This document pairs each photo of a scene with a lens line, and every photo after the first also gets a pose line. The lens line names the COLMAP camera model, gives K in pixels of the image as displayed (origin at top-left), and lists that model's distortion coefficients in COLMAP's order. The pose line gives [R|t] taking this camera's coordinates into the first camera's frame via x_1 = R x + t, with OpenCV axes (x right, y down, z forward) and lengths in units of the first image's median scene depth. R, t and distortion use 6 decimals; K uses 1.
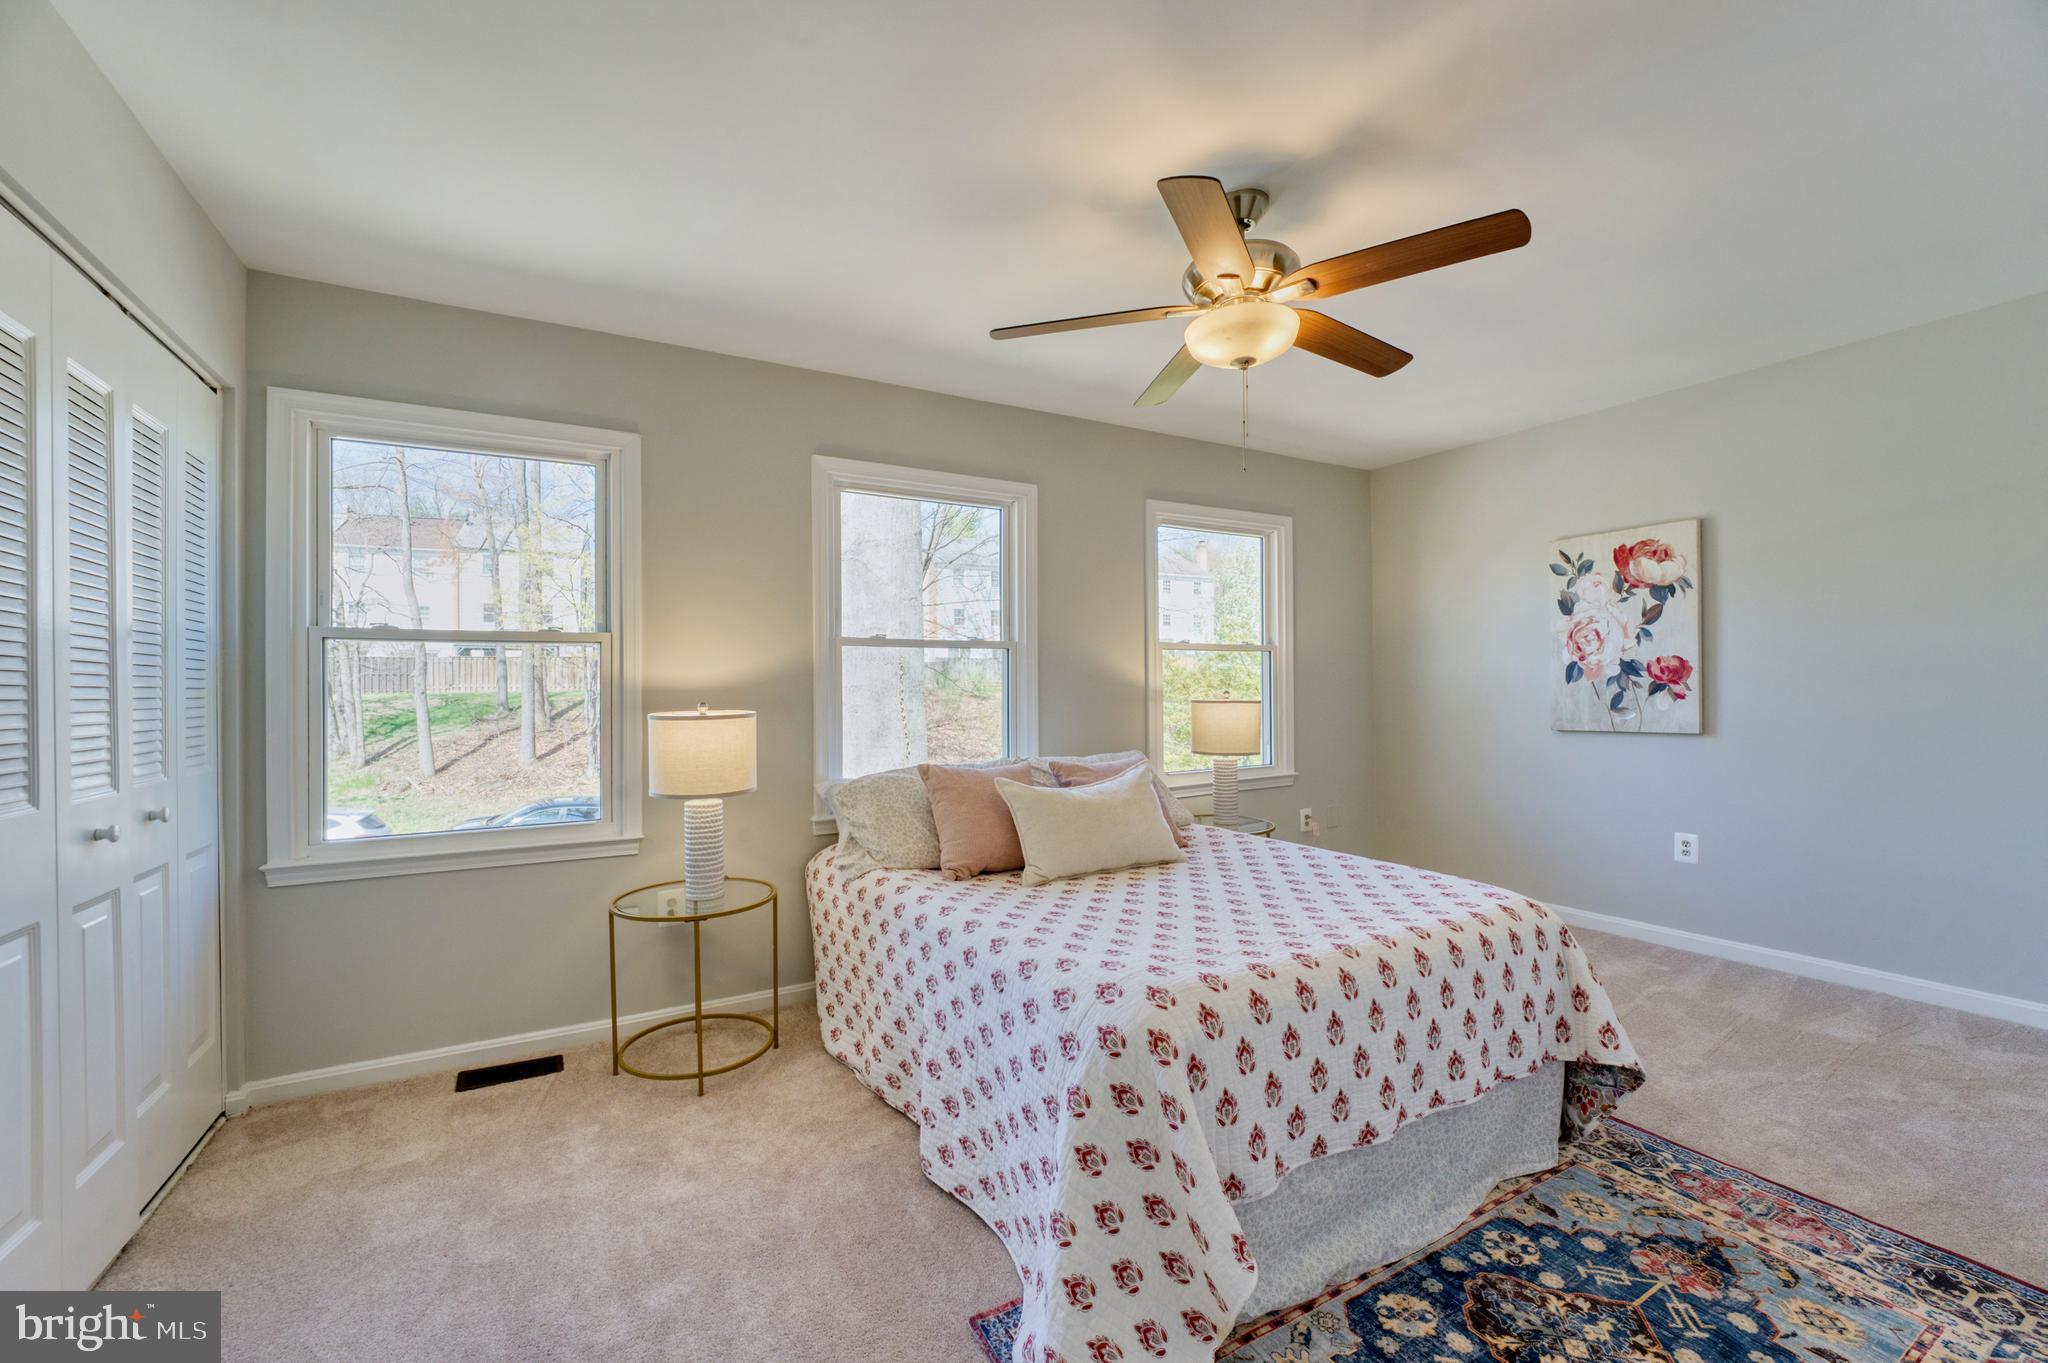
lens RADIAL K [[839.7, 0, 1026.8], [0, 839.7, 690.7], [0, 0, 1]] dist [-0.015200, -0.000122]
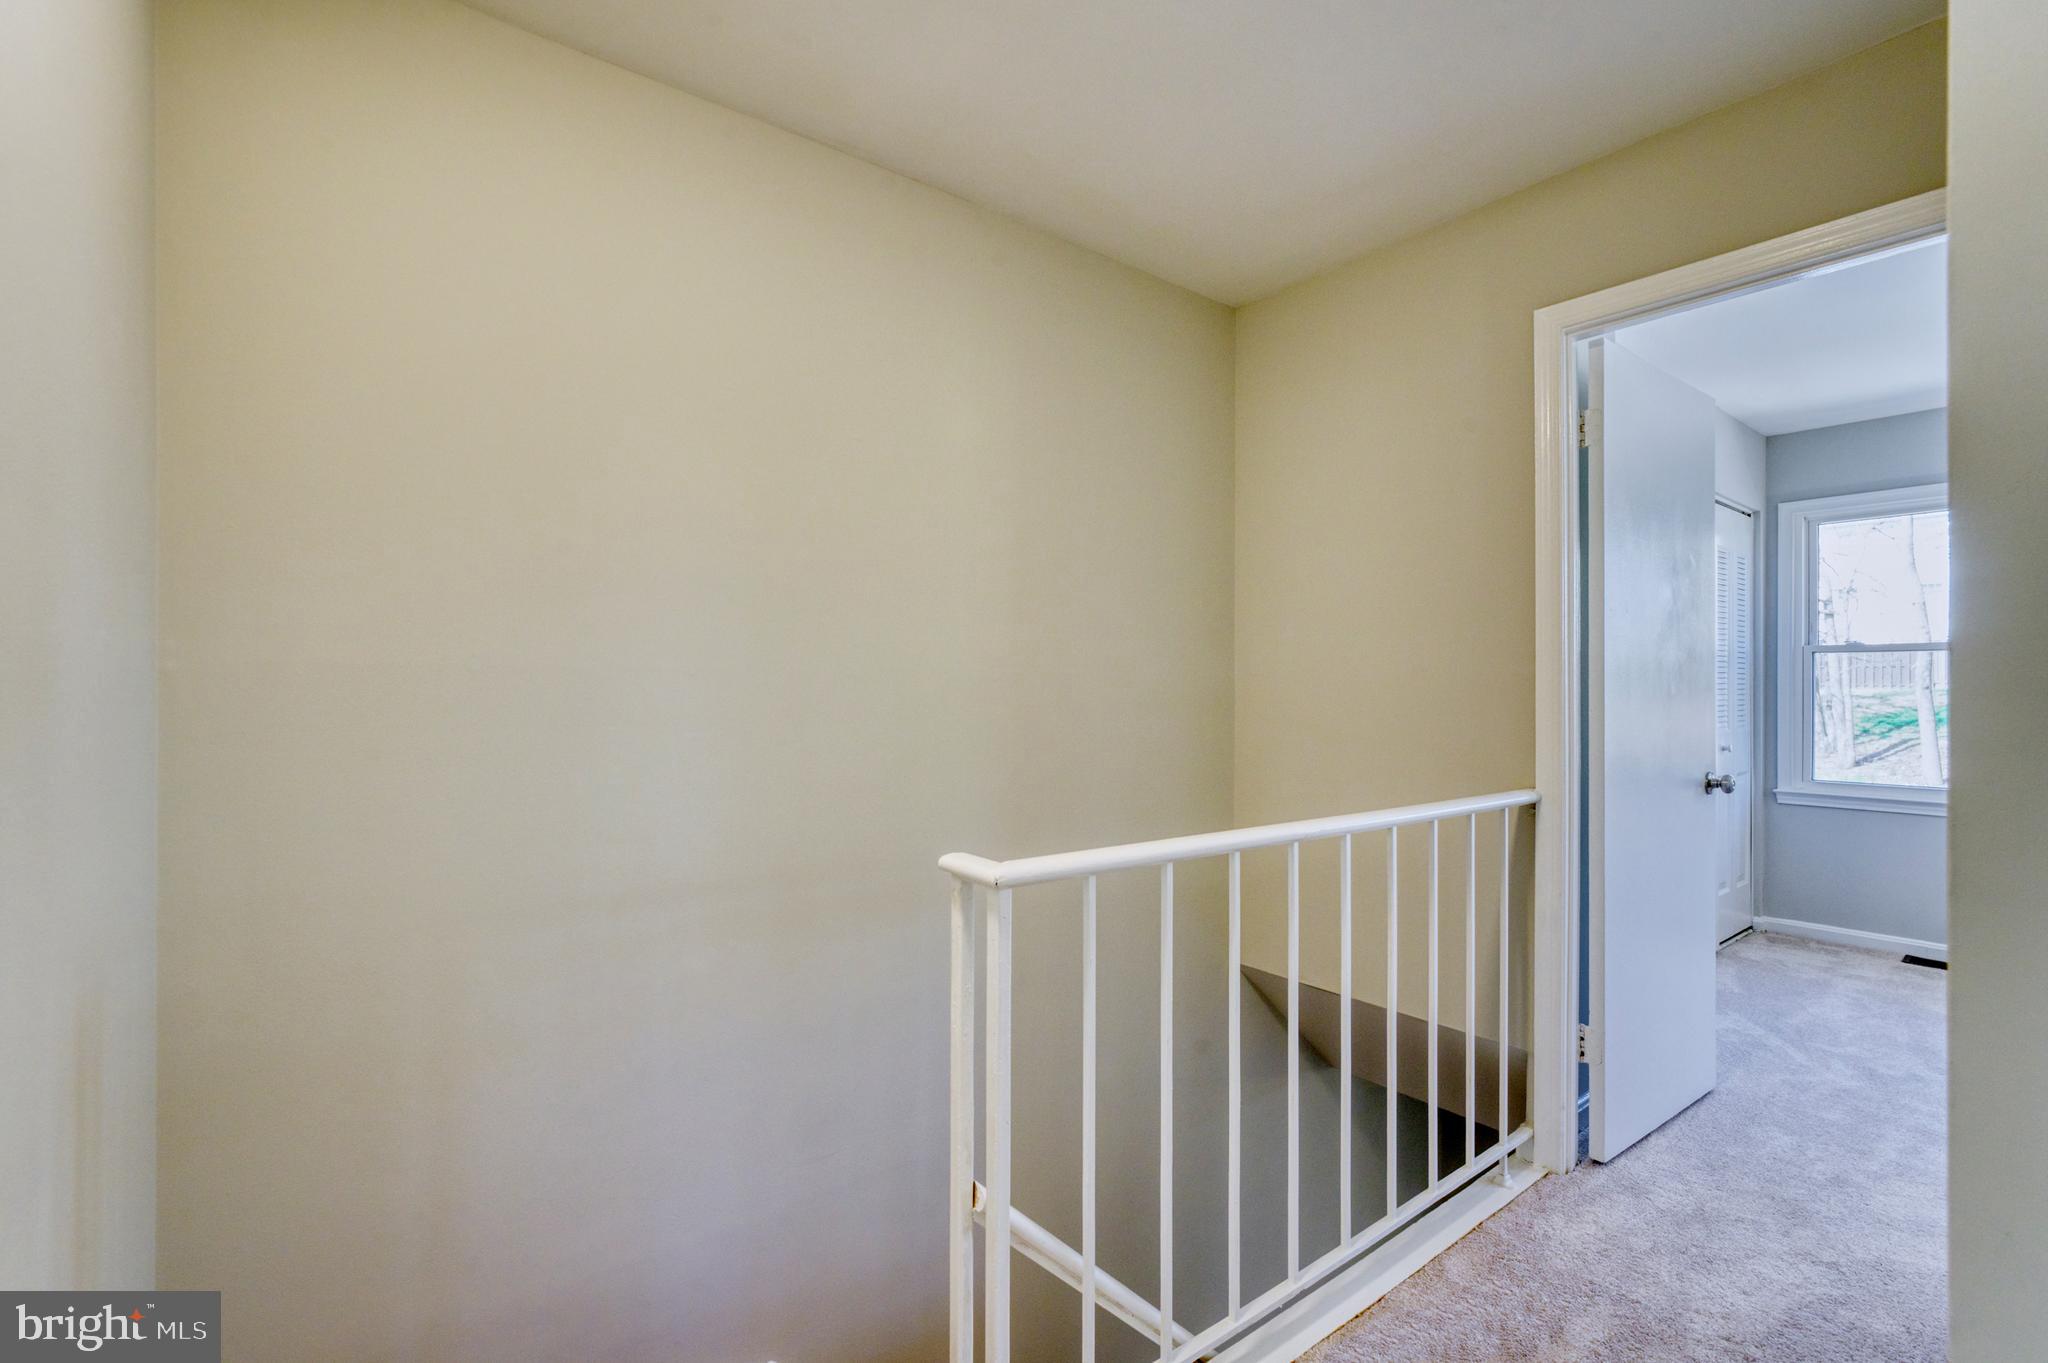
lens RADIAL K [[928.0, 0, 1024.7], [0, 928.0, 690.7], [0, 0, 1]] dist [-0.002378, -0.000269]
pose [[0.164702, 0.004855, -0.986331, 0.137054], [0.001029, 0.999986, 0.005094, 0.000170], [0.986343, -0.001854, 0.164695, -0.163509]]
